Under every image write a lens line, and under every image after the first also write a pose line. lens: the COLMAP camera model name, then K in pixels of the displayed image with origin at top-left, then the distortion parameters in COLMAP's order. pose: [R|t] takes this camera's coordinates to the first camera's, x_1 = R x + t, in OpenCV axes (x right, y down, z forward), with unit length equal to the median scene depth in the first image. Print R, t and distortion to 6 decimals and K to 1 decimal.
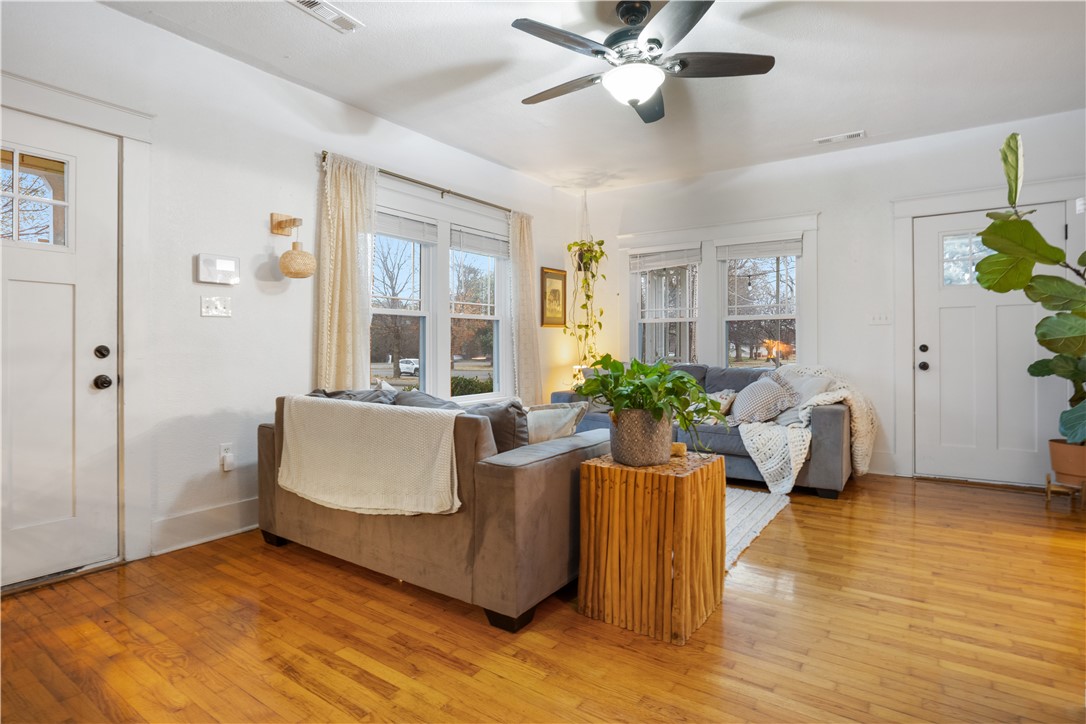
lens RADIAL K [[553.5, 0, 546.5], [0, 553.5, 356.4], [0, 0, 1]] dist [-0.038086, 0.014712]
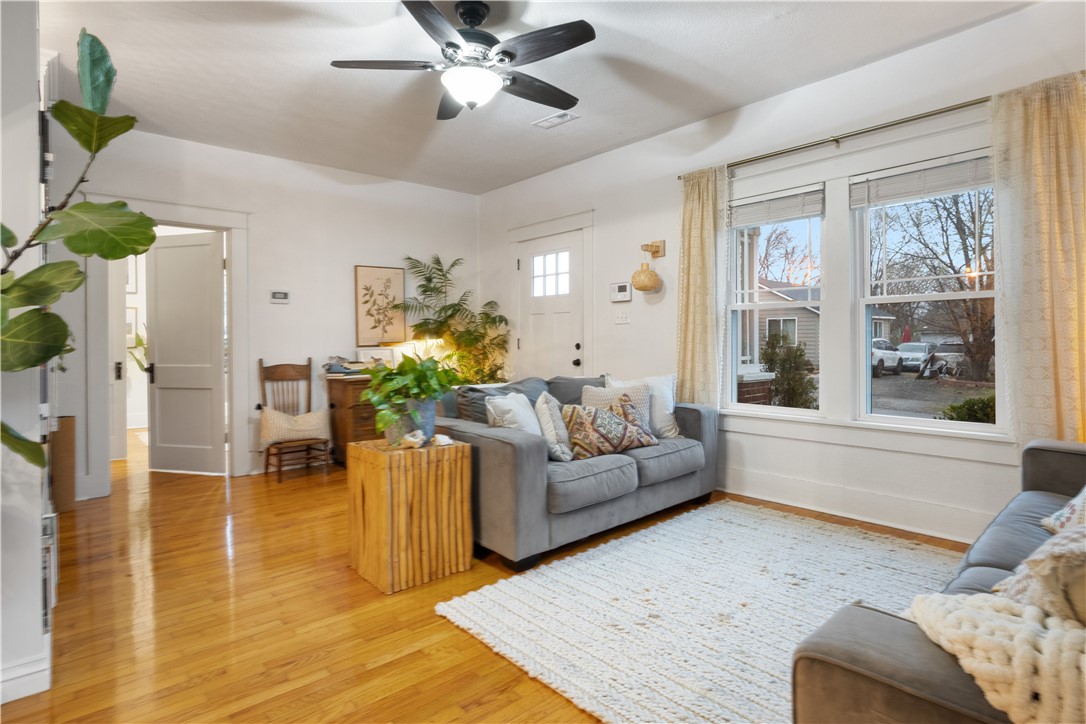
lens RADIAL K [[553.5, 0, 546.5], [0, 553.5, 356.4], [0, 0, 1]] dist [-0.038086, 0.014712]
pose [[-0.225528, 0.037291, -0.973523, 0.762836], [-0.005742, 0.999199, 0.039605, -0.034677], [0.974220, 0.014522, -0.225133, 0.929857]]
